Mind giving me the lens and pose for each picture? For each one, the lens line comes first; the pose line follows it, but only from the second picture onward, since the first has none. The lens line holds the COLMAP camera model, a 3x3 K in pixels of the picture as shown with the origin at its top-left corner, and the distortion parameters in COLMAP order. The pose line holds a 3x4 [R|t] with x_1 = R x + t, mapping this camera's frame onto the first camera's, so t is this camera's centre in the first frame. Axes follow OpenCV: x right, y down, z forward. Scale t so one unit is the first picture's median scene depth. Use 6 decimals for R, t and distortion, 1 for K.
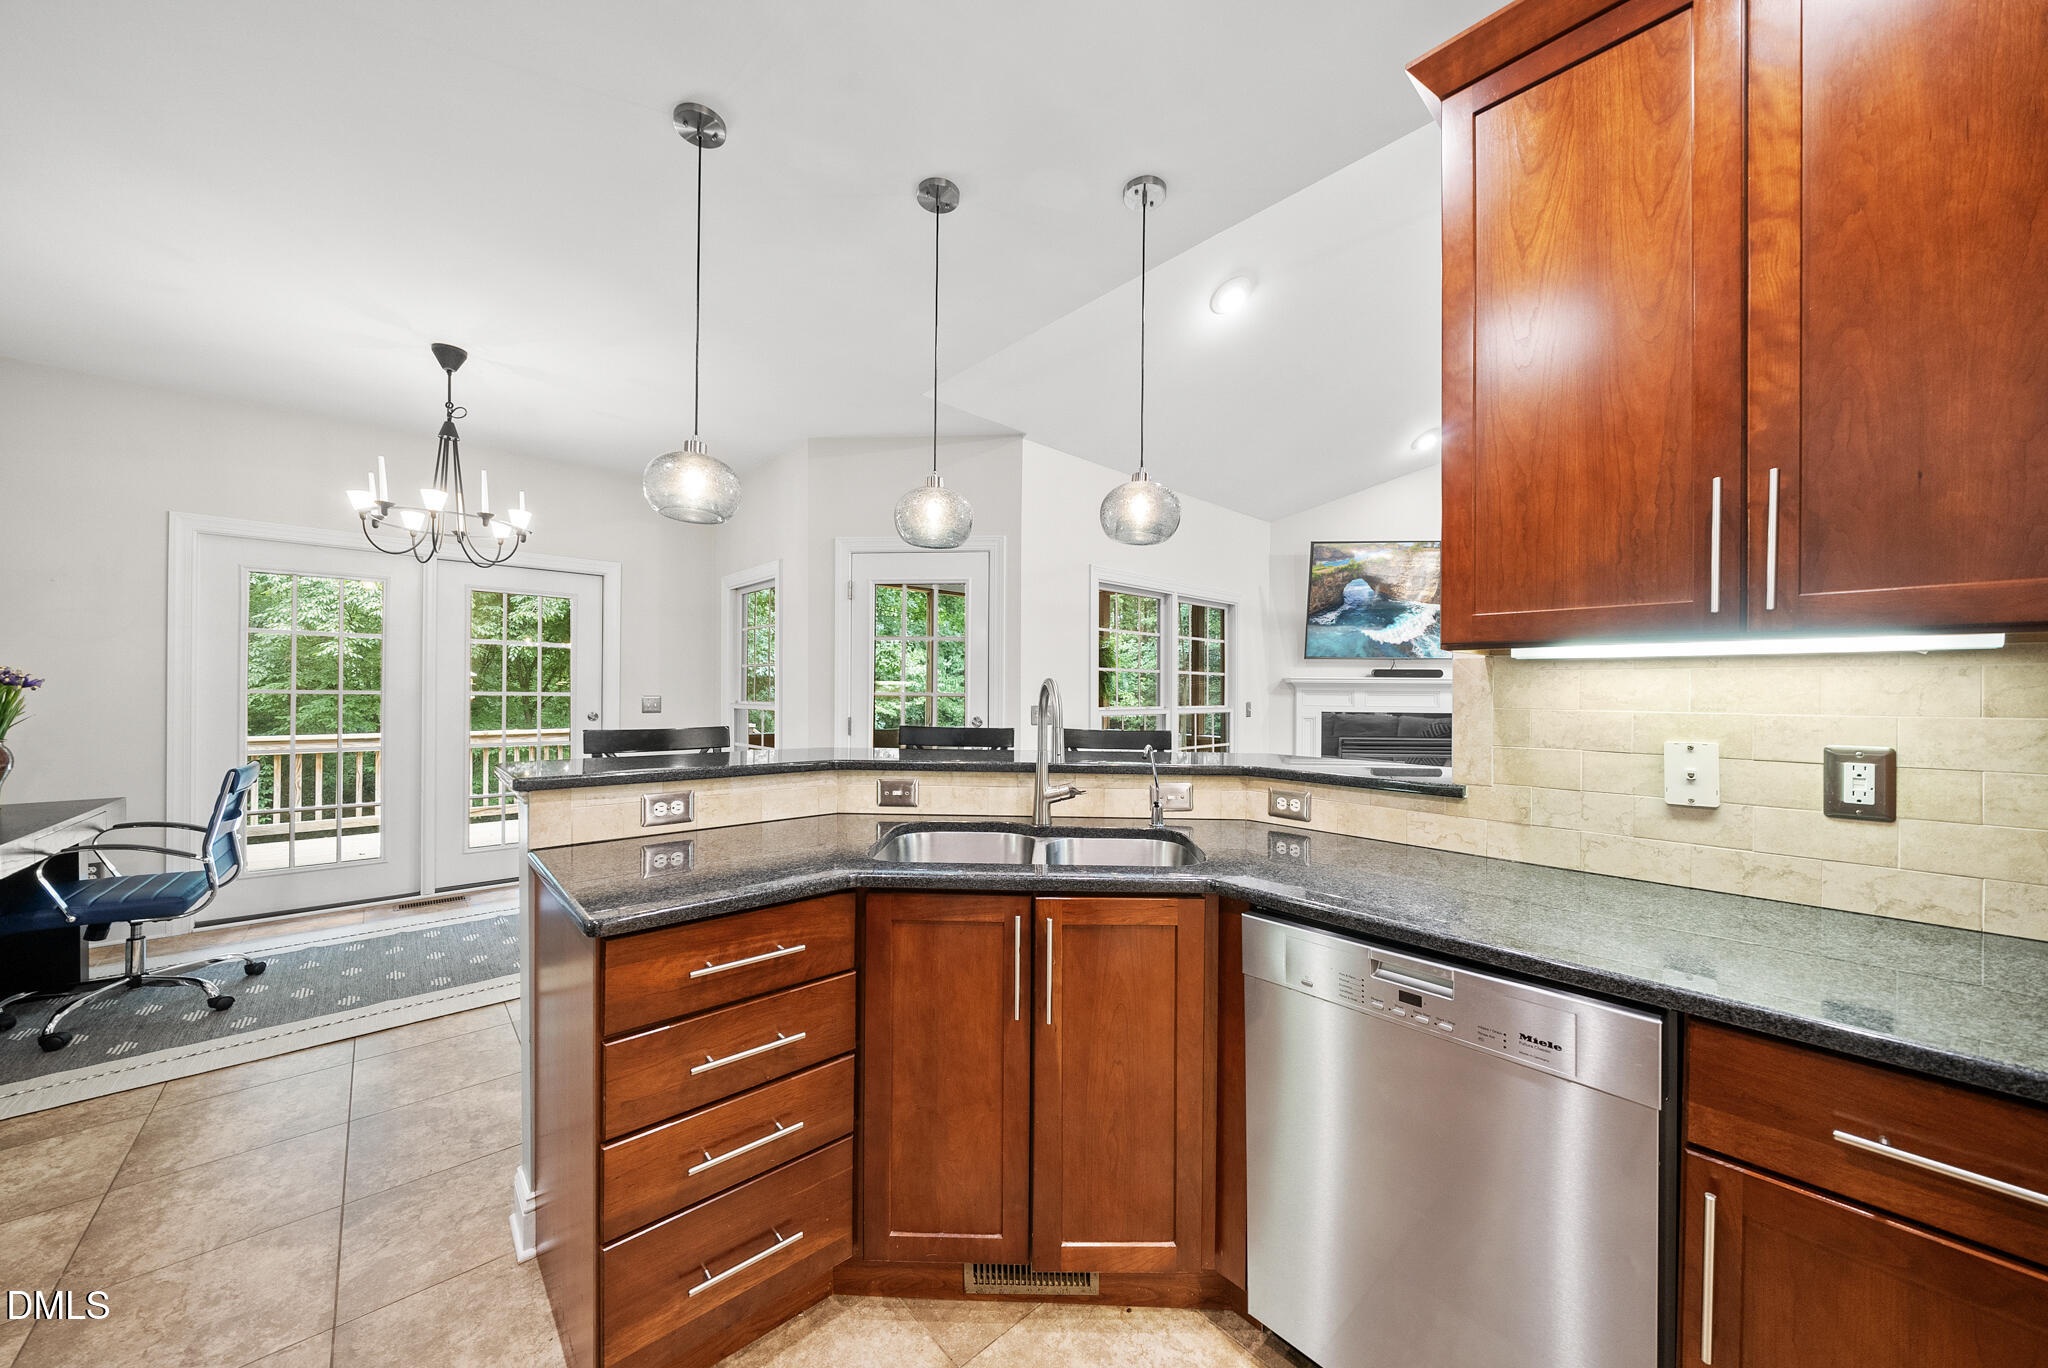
lens RADIAL K [[707.5, 0, 1024.0], [0, 707.5, 684.0], [0, 0, 1]] dist [0.000231, 0.000003]
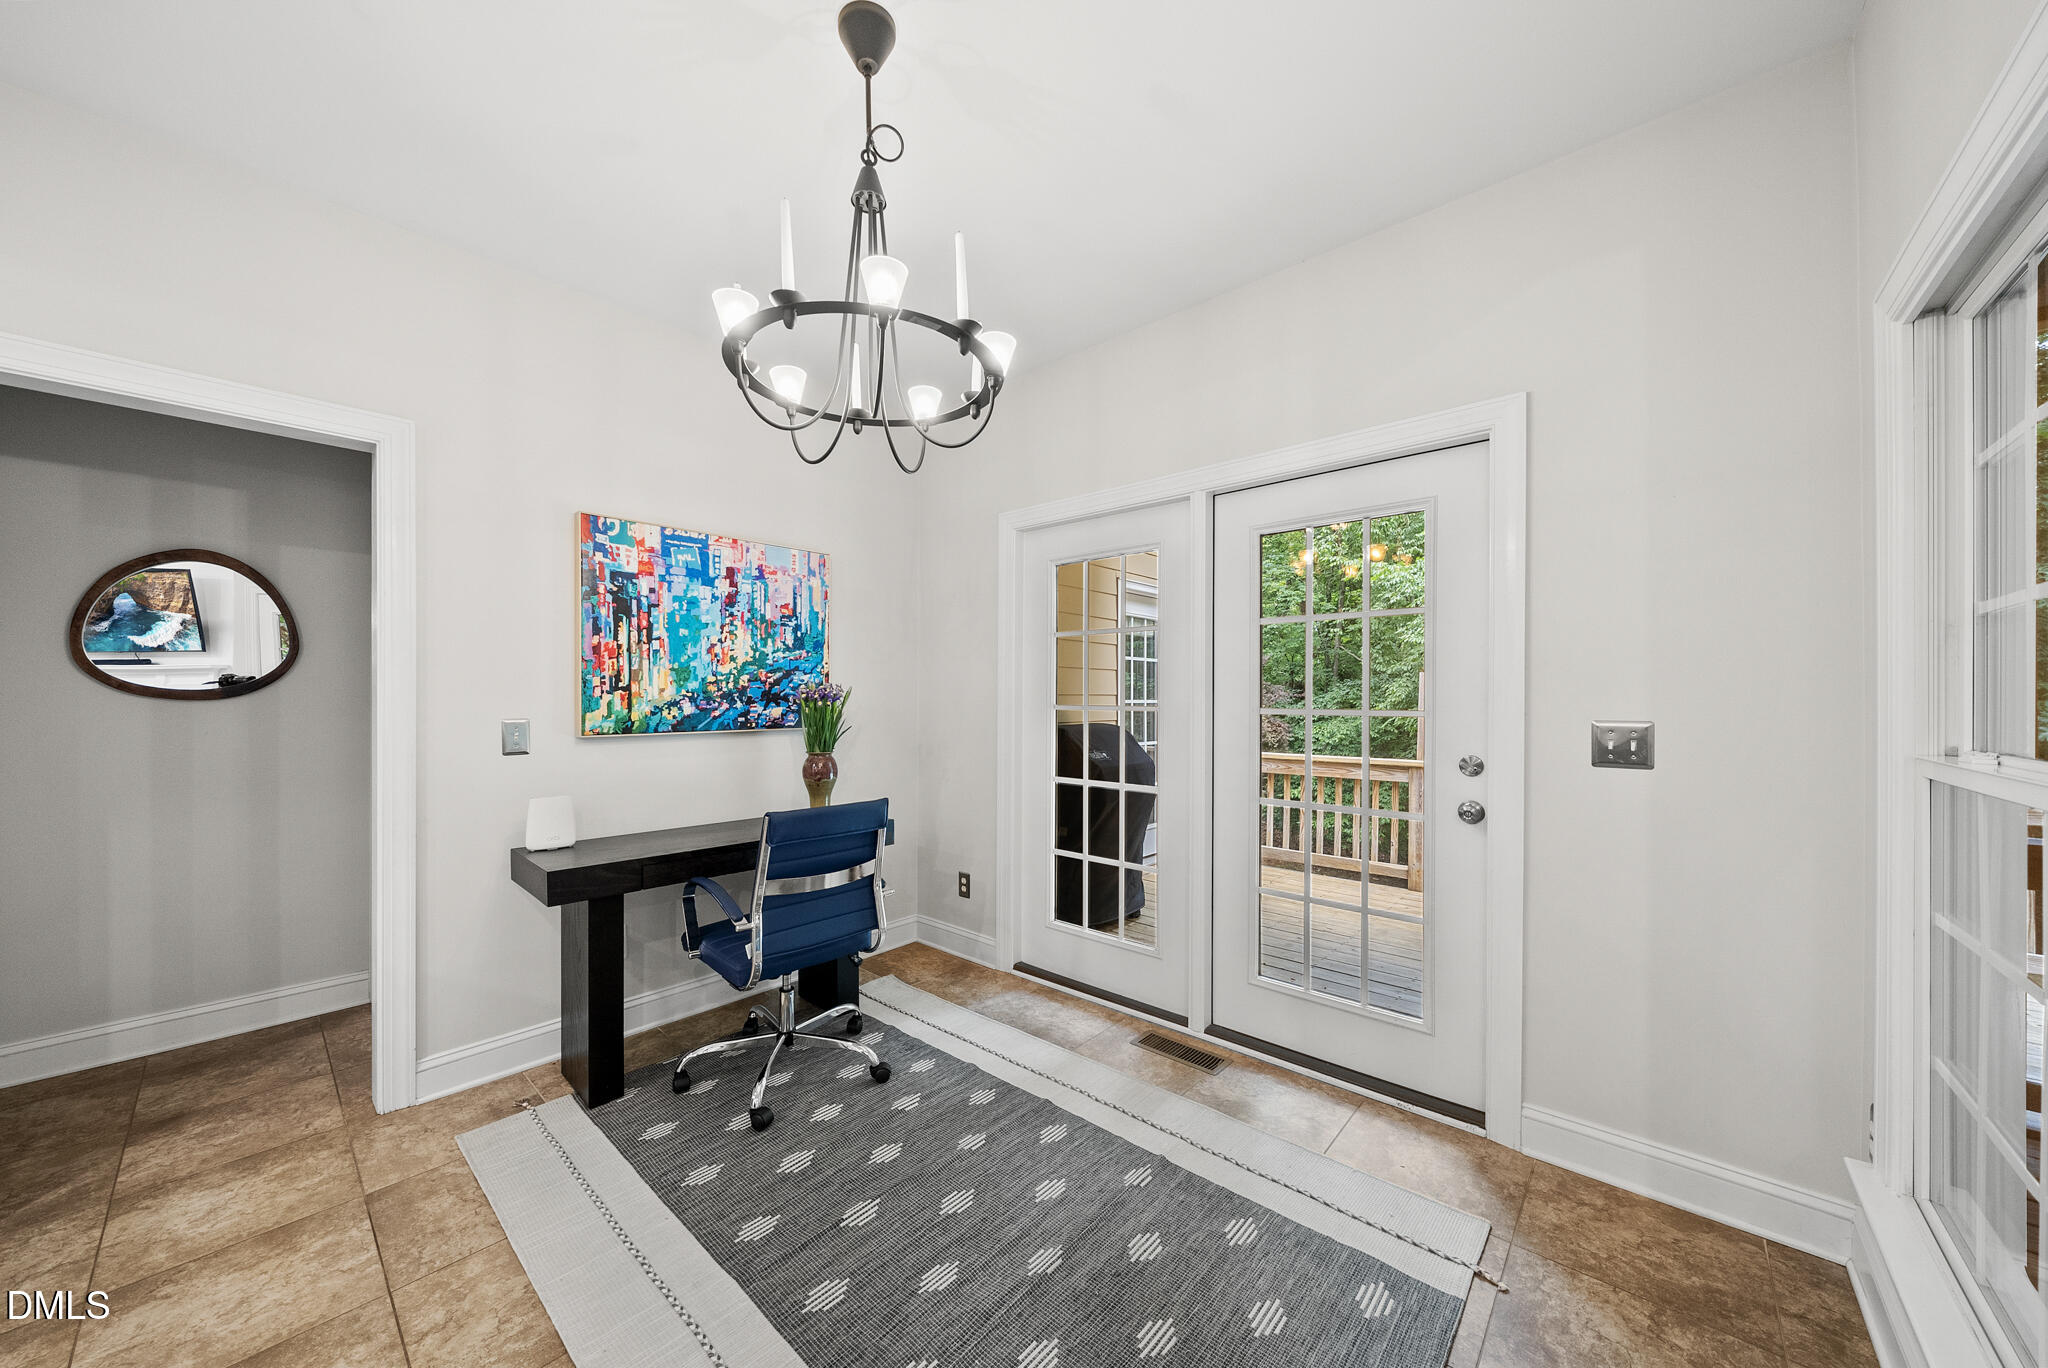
lens RADIAL K [[730.2, 0, 1018.9], [0, 730.2, 698.9], [0, 0, 1]] dist [0.065952, 0.000005]
pose [[0.086509, -0.009559, -0.996205, -0.240382], [0.006877, 0.999936, -0.008998, 0.007360], [0.996227, -0.006073, 0.086569, 0.949819]]
